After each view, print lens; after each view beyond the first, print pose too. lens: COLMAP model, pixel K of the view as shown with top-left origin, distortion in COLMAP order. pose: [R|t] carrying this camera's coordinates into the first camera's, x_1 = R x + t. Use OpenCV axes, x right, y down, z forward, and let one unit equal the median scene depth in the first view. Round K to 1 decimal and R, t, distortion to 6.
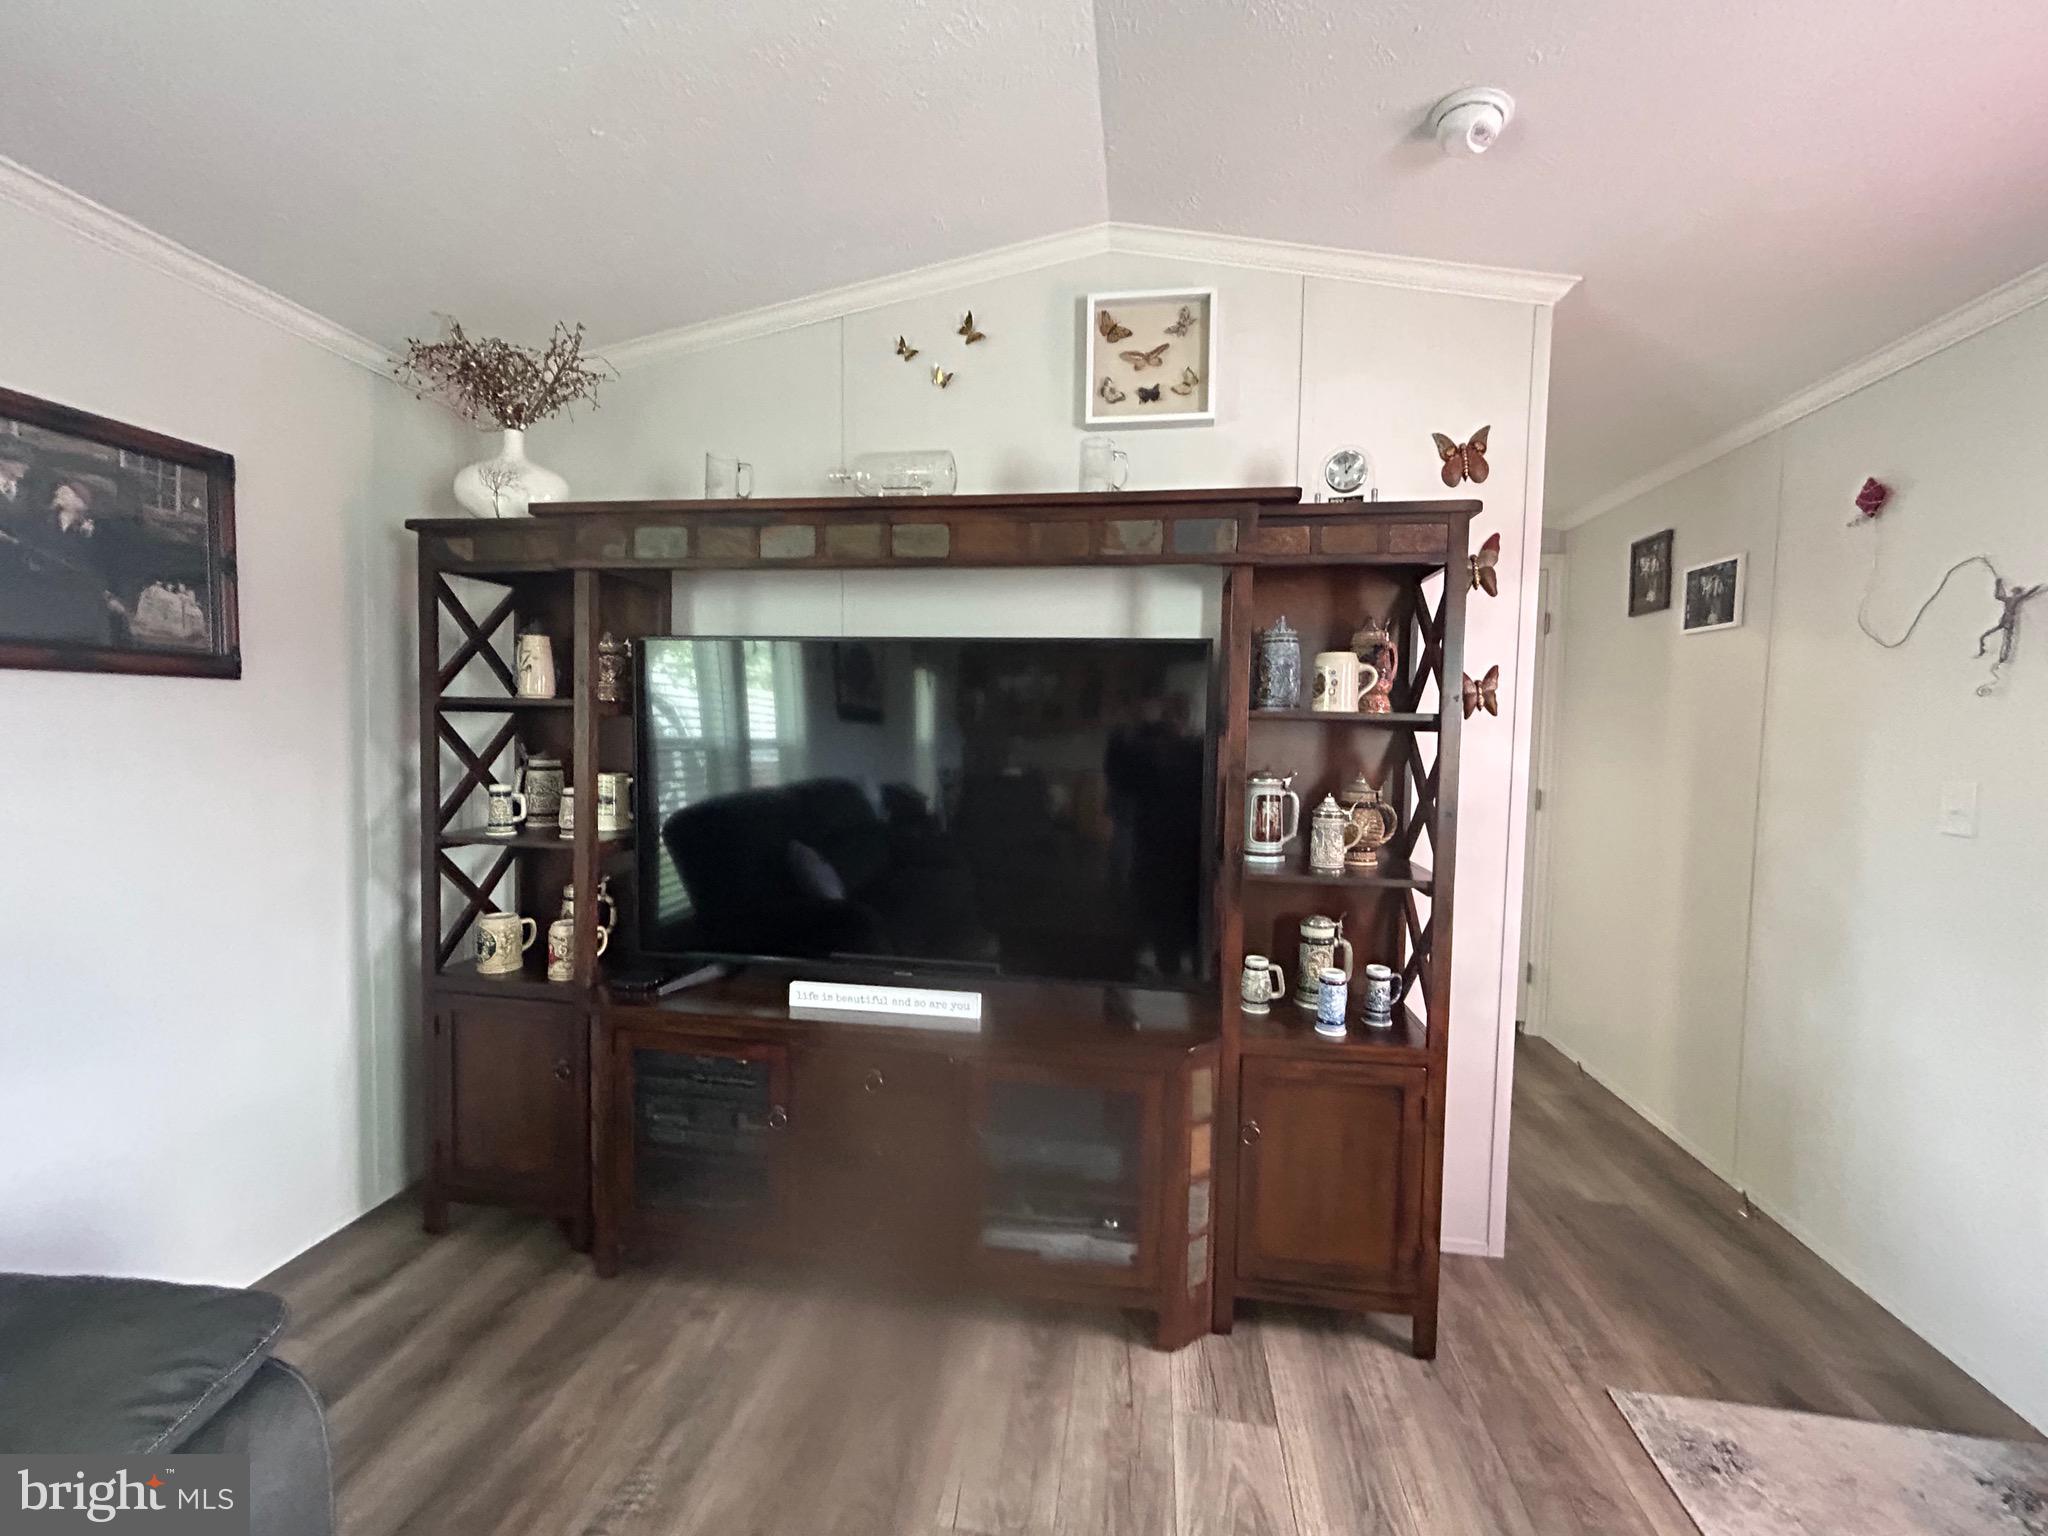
lens RADIAL K [[851.1, 0, 1024.0], [0, 851.1, 768.0], [0, 0, 1]] dist [0.008997, 0.000051]
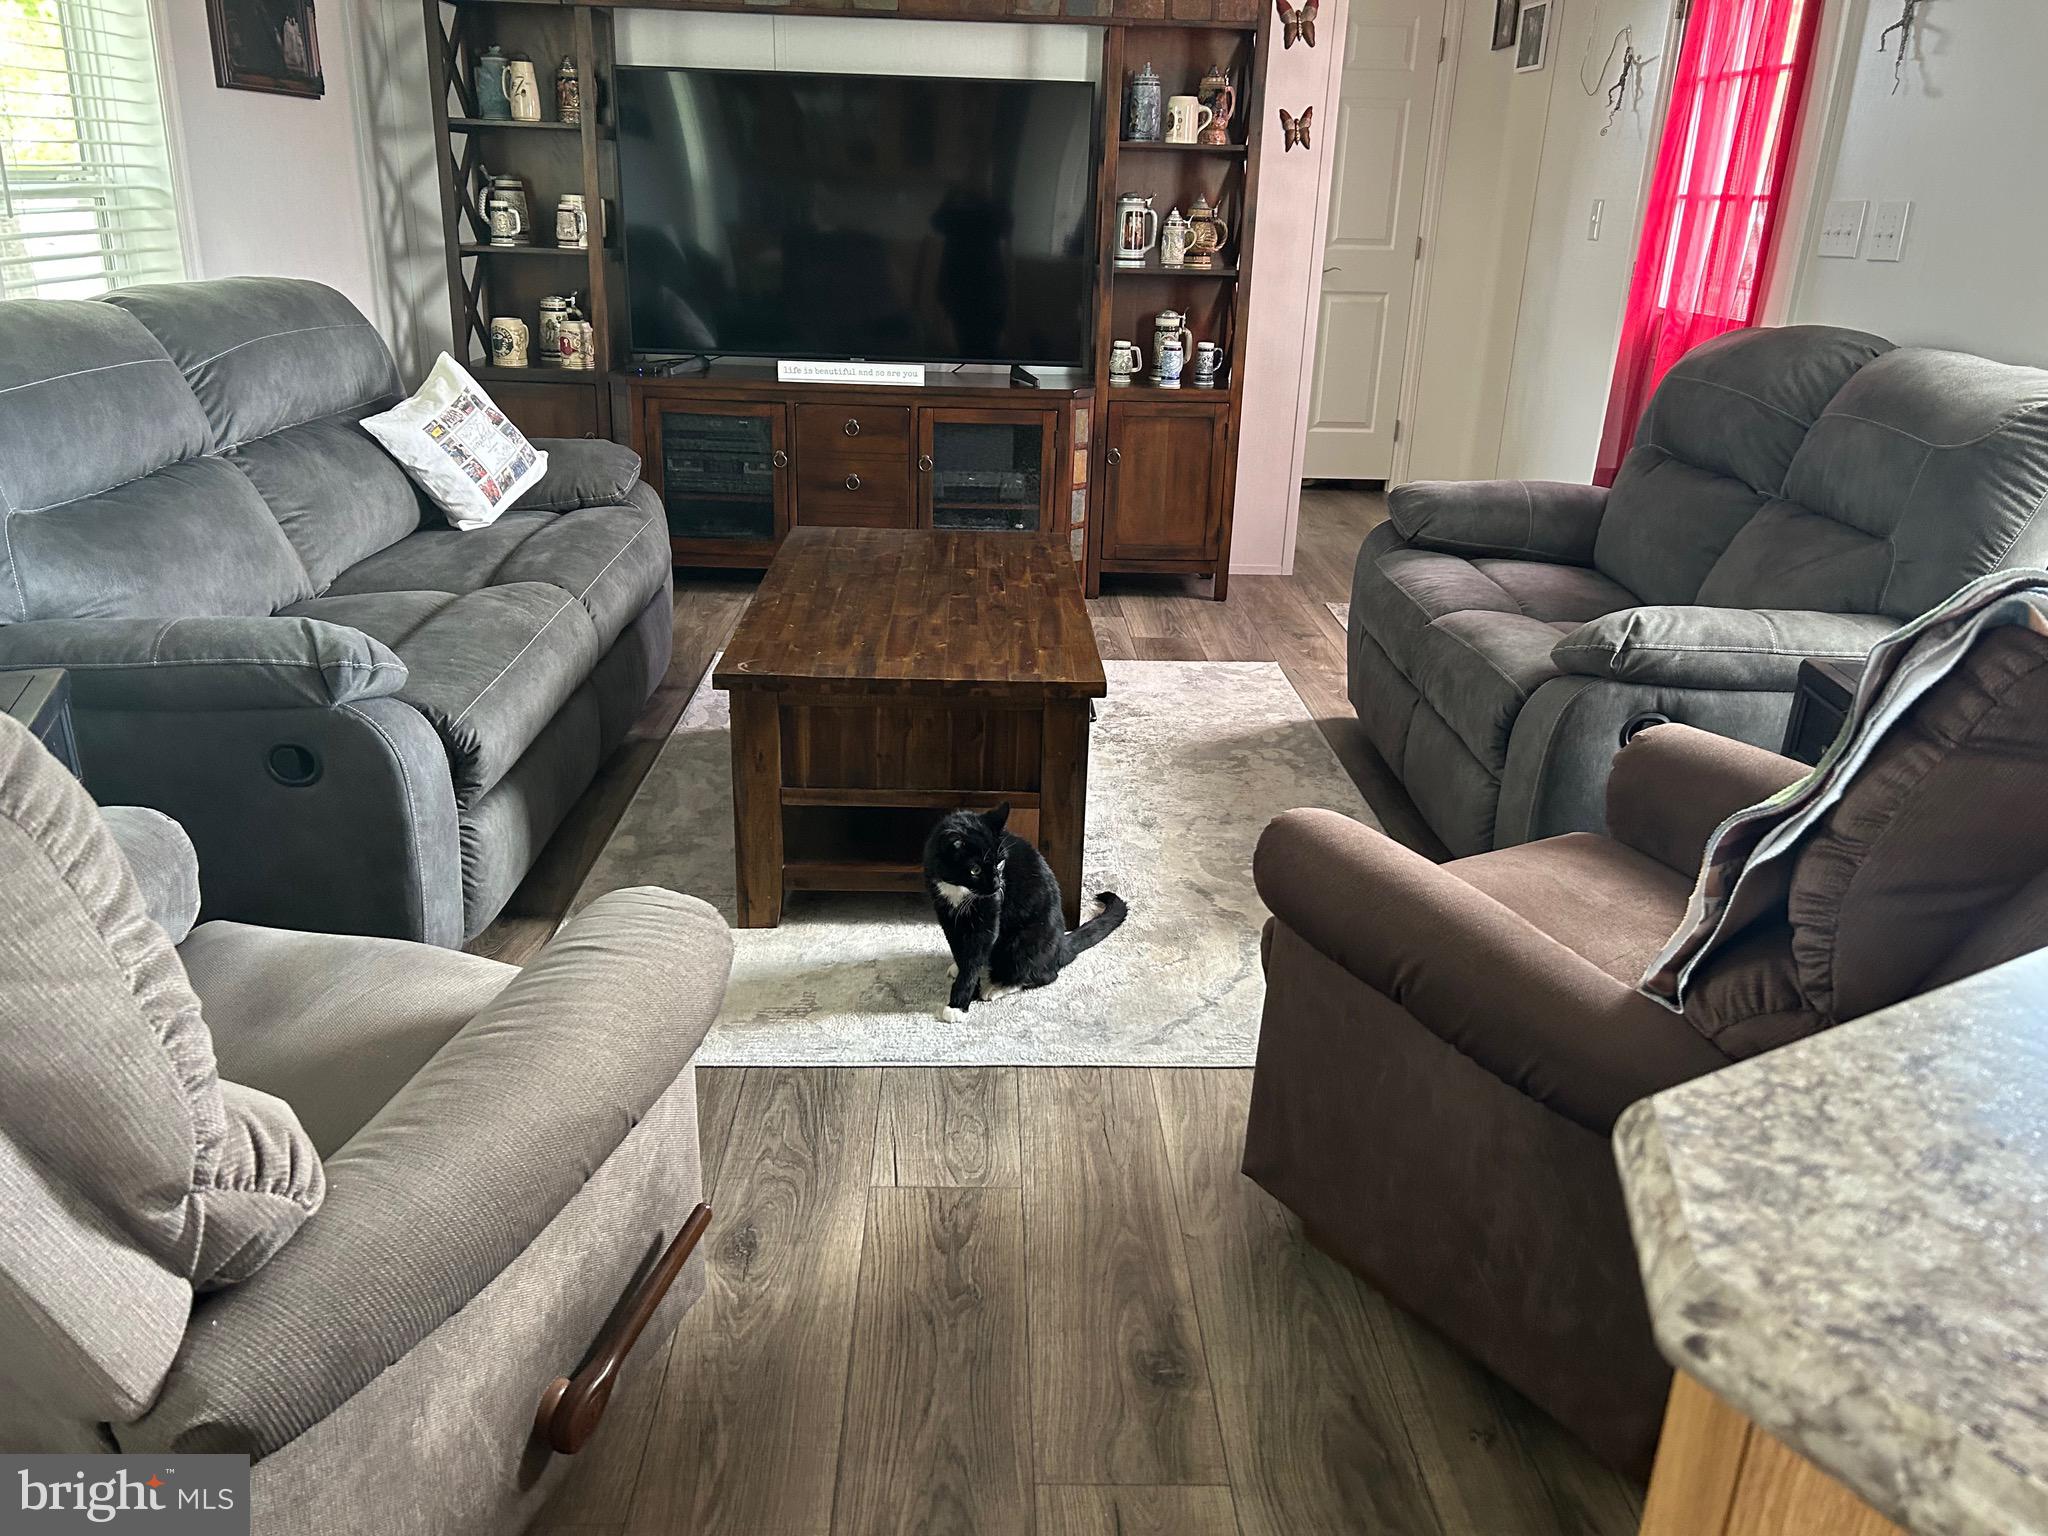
lens RADIAL K [[1582.6, 0, 1018.7], [0, 1582.6, 796.0], [0, 0, 1]] dist [0.066510, -0.087611]
pose [[0.985792, -0.051349, 0.159927, -0.338328], [-0.001163, 0.950015, 0.312202, 0.122900], [-0.167964, -0.307953, 0.936458, -1.596861]]
